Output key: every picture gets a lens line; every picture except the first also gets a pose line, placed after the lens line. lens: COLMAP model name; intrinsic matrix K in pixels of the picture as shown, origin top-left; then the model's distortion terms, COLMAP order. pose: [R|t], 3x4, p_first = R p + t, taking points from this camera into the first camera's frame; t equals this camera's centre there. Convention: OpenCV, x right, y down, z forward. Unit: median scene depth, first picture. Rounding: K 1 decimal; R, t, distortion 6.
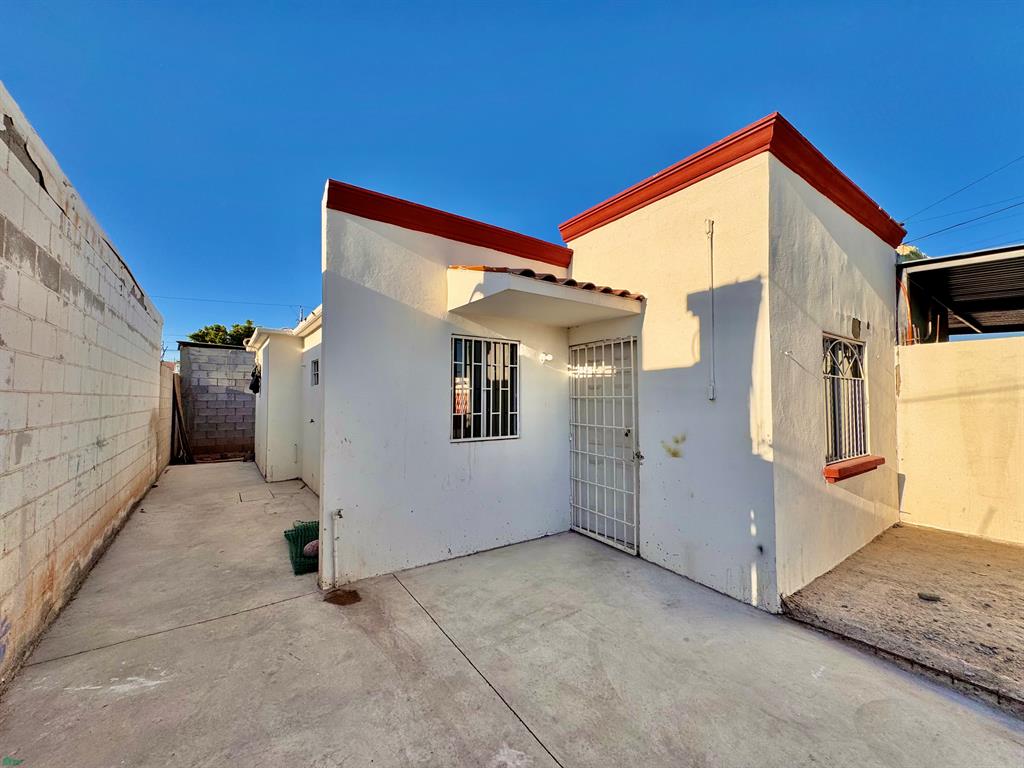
lens RADIAL K [[413.2, 0, 513.7], [0, 413.2, 382.5], [0, 0, 1]] dist [-0.001158, 0.000232]
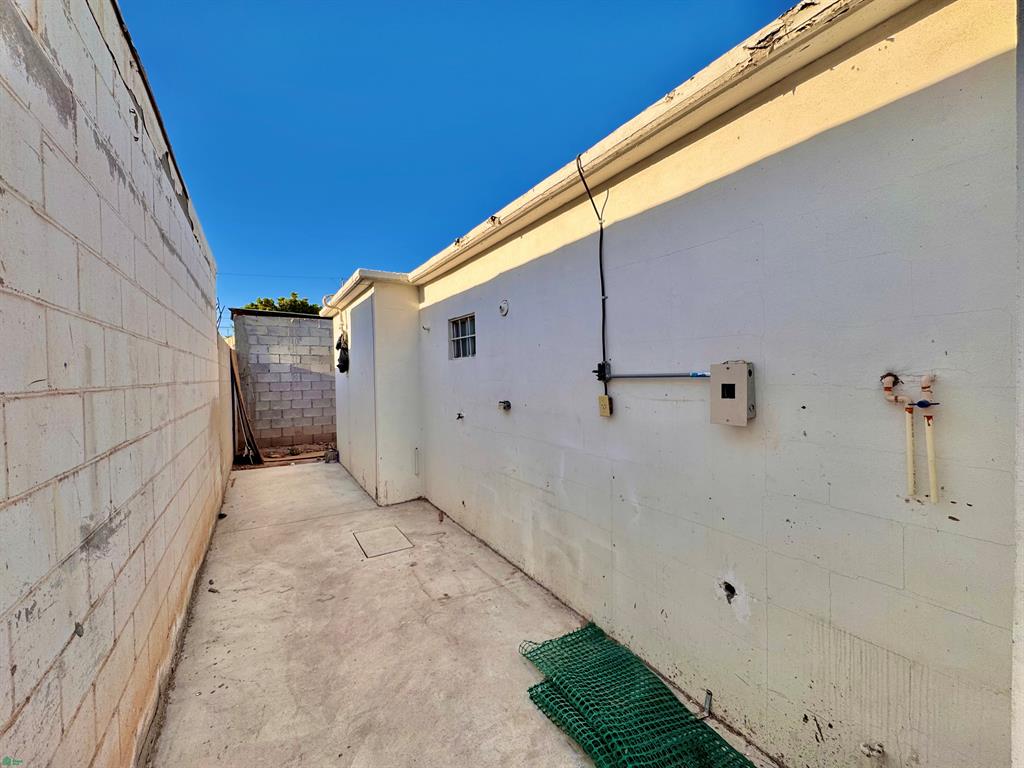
lens RADIAL K [[413.2, 0, 511.9], [0, 413.2, 382.9], [0, 0, 1]] dist [-0.001158, 0.000232]
pose [[0.997330, -0.015861, -0.071288, -0.261301], [0.020473, 0.997712, 0.064428, 0.003932], [0.070103, -0.065715, 0.995373, 0.284174]]
